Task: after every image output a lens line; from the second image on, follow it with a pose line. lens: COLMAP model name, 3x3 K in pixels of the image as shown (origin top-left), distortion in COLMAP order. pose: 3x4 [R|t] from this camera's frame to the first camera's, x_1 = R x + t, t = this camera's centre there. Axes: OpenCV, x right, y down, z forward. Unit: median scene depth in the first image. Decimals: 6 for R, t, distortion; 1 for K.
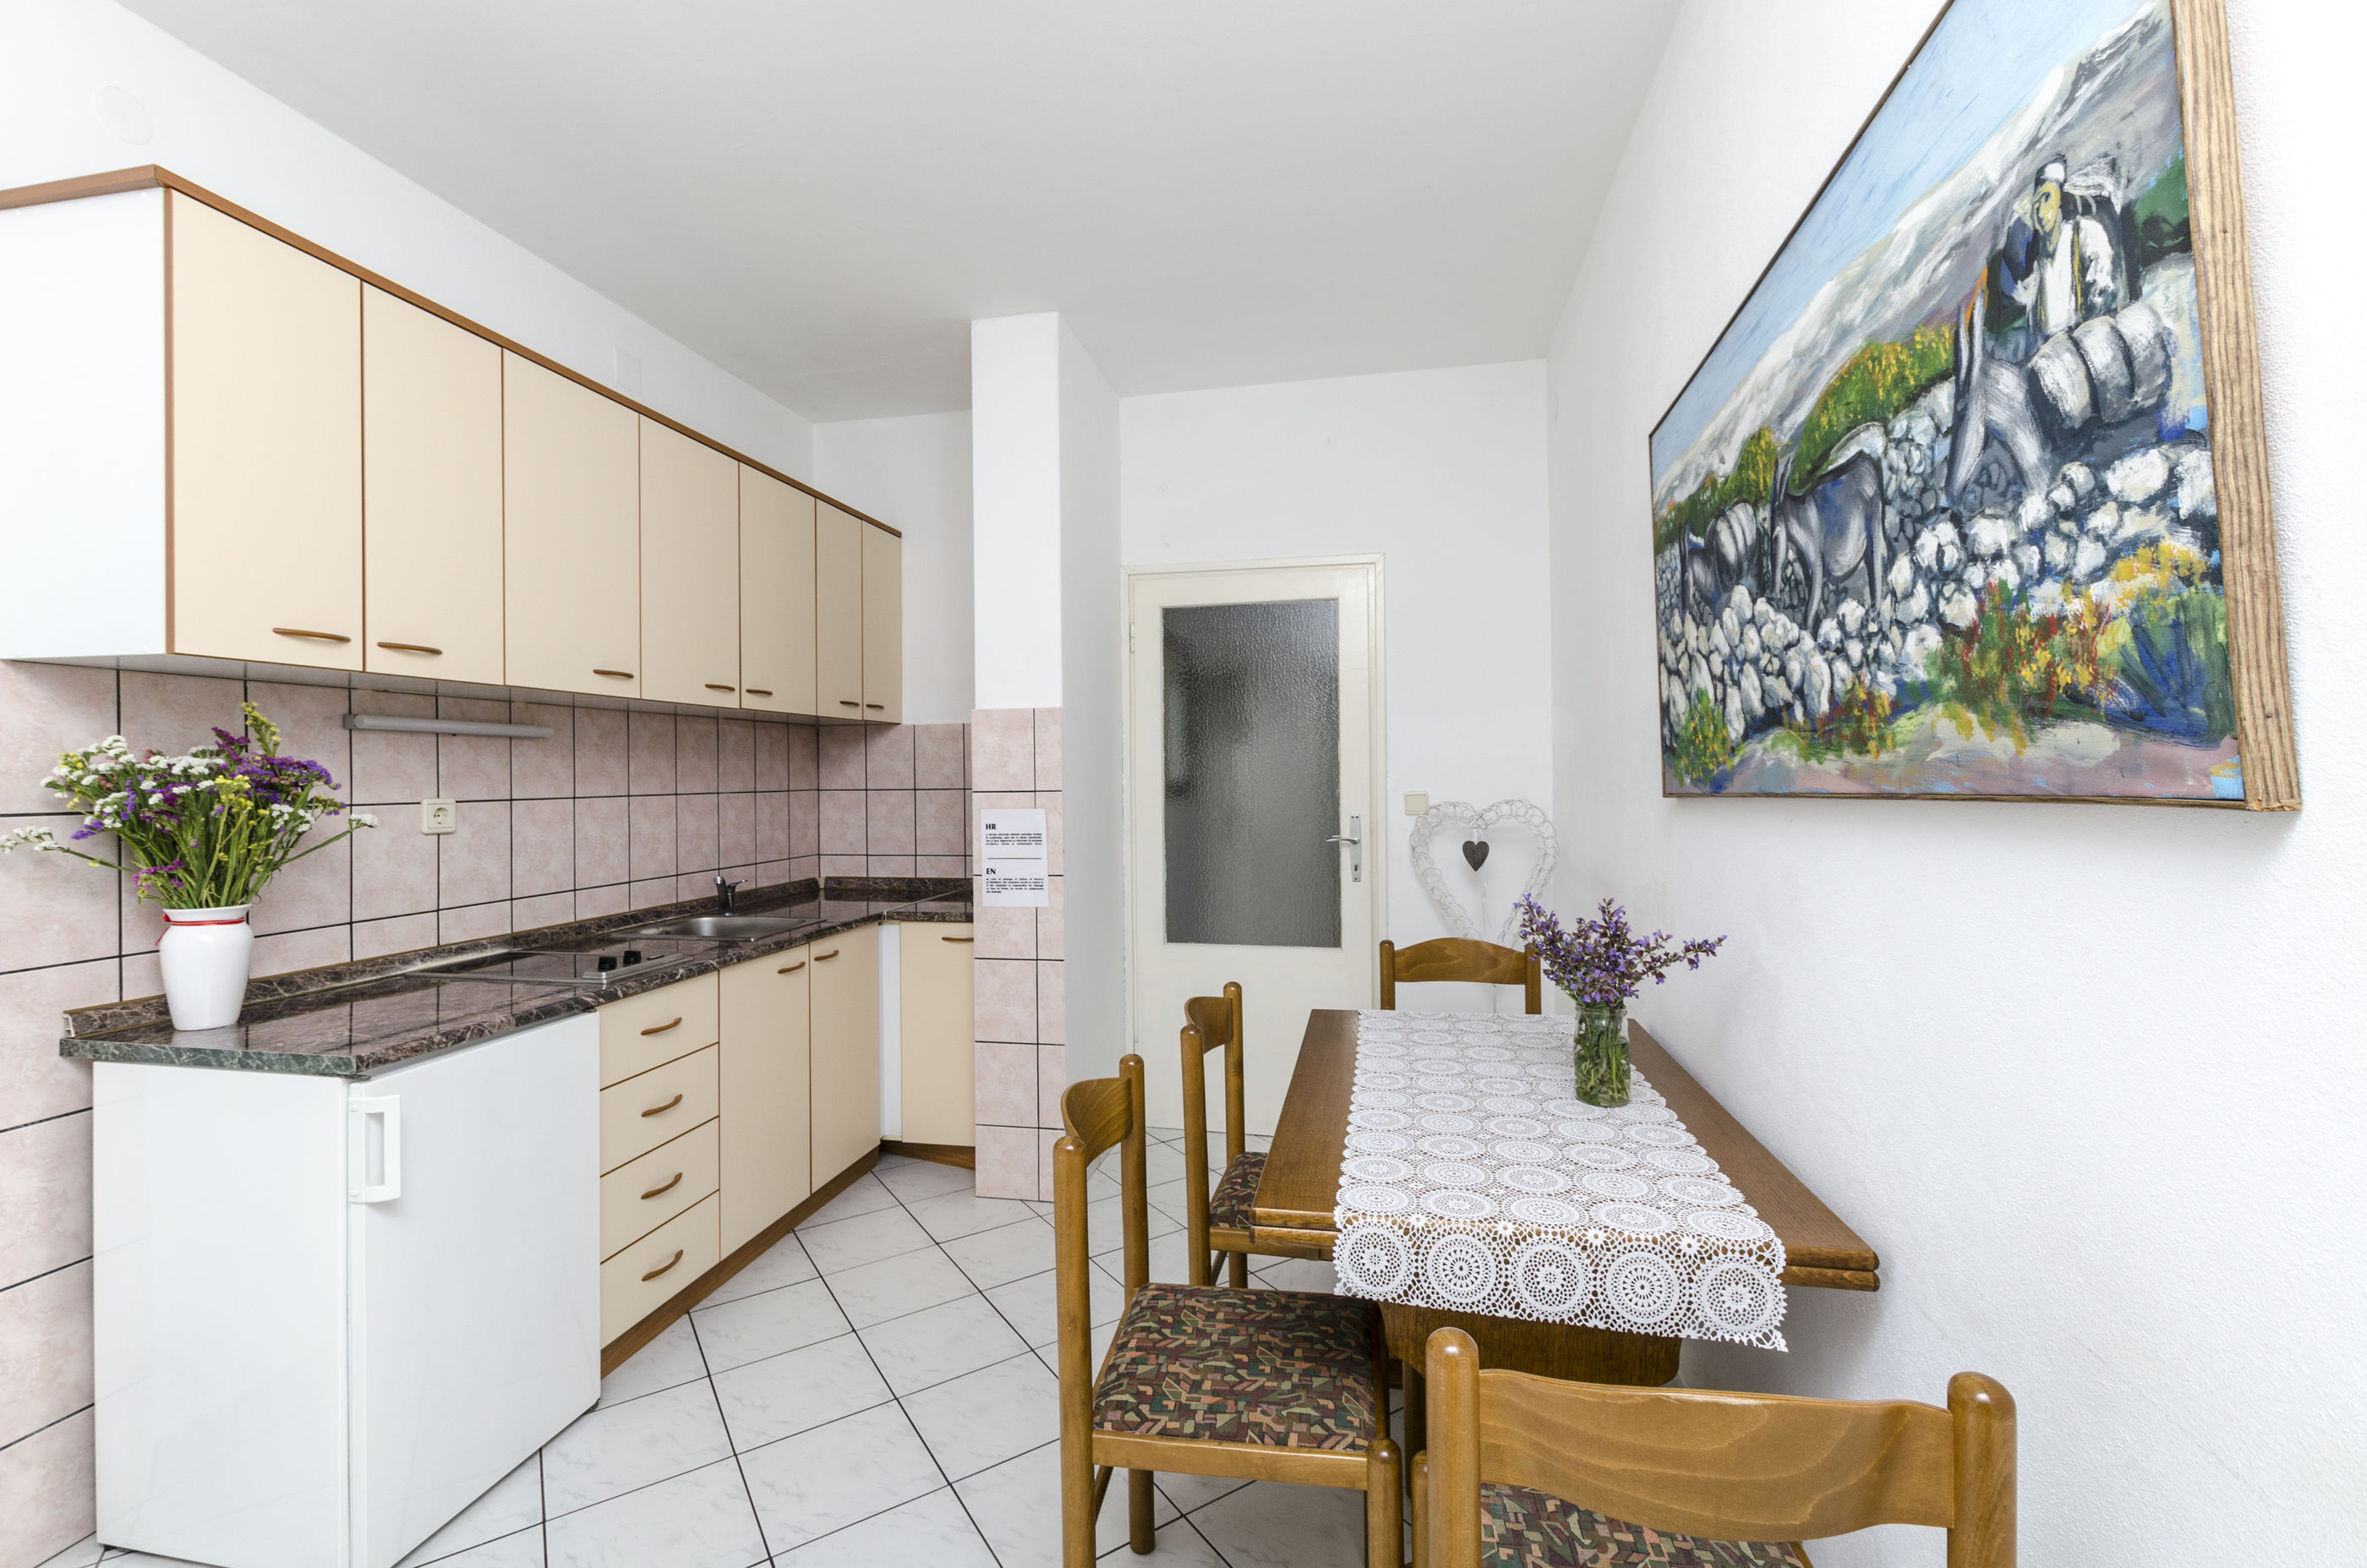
lens RADIAL K [[1032.9, 0, 1197.3], [0, 1032.9, 772.3], [0, 0, 1]] dist [0.015274, -0.007135]
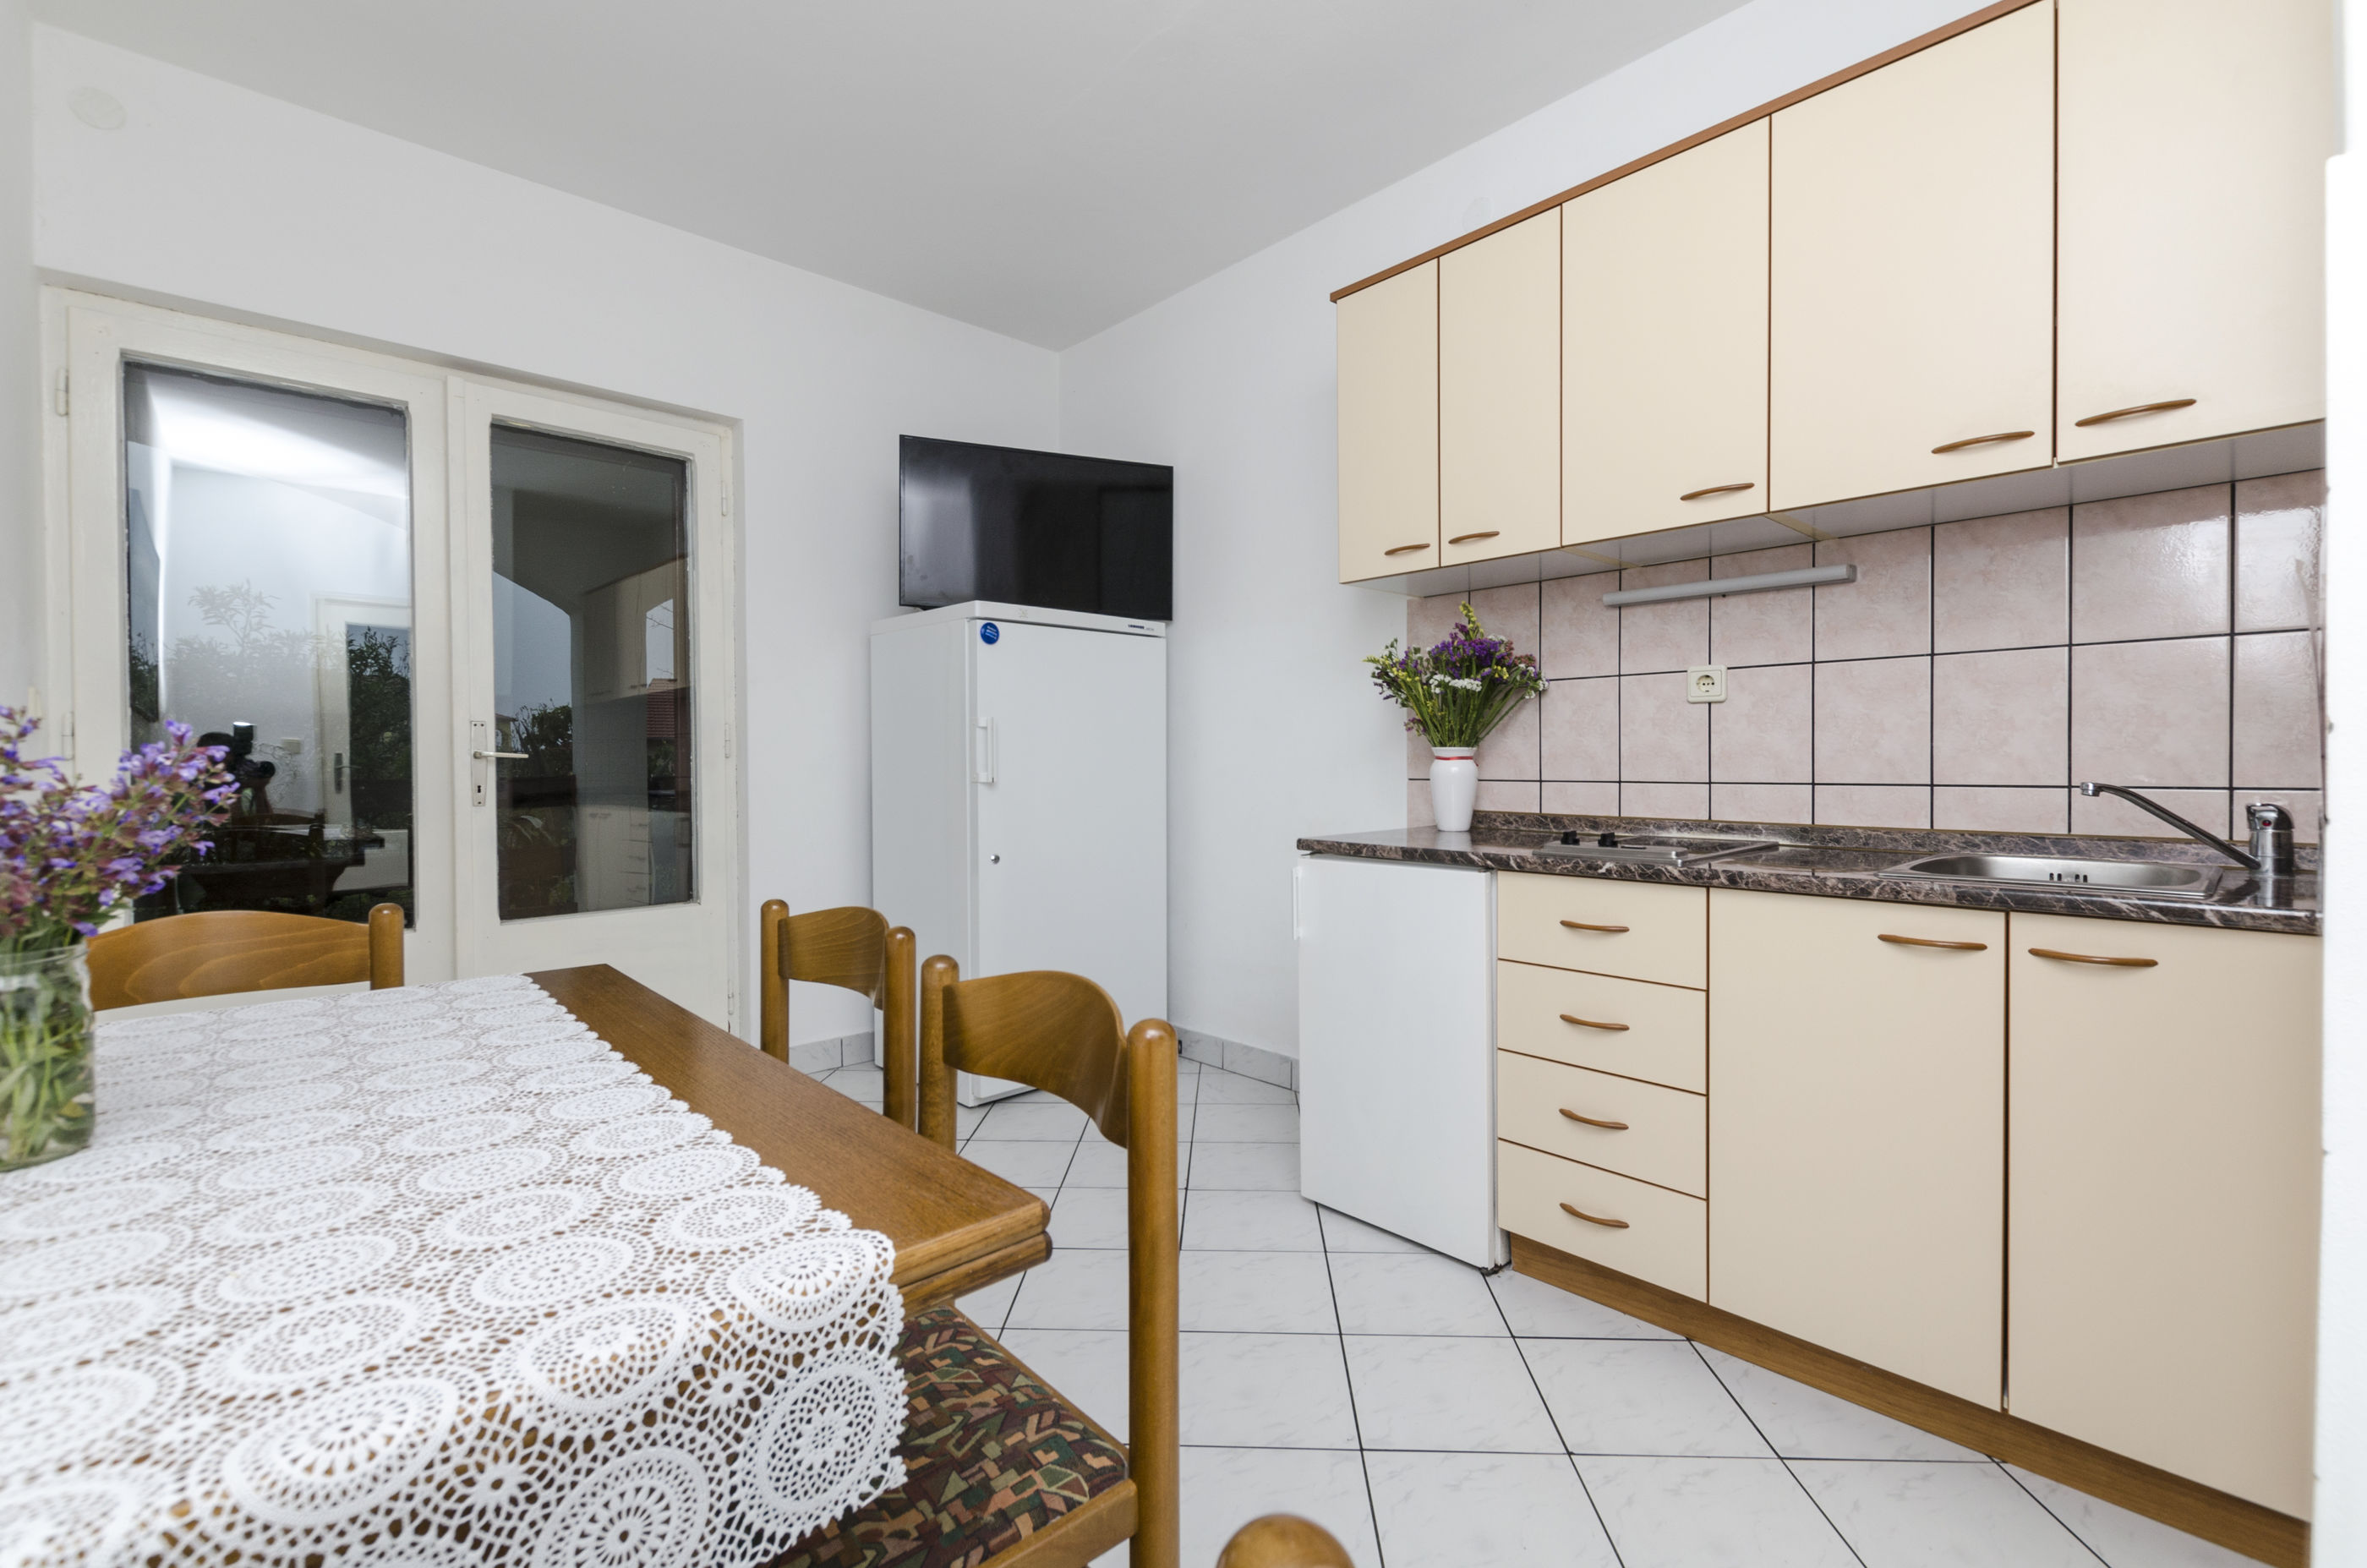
lens RADIAL K [[1032.9, 0, 1182.0], [0, 1032.9, 778.2], [0, 0, 1]] dist [0.015274, -0.007135]
pose [[-0.591335, 0.027615, -0.805953, 0.450261], [0.013741, 0.999613, 0.024169, 0.138979], [0.806309, 0.003217, -0.591486, 1.647971]]
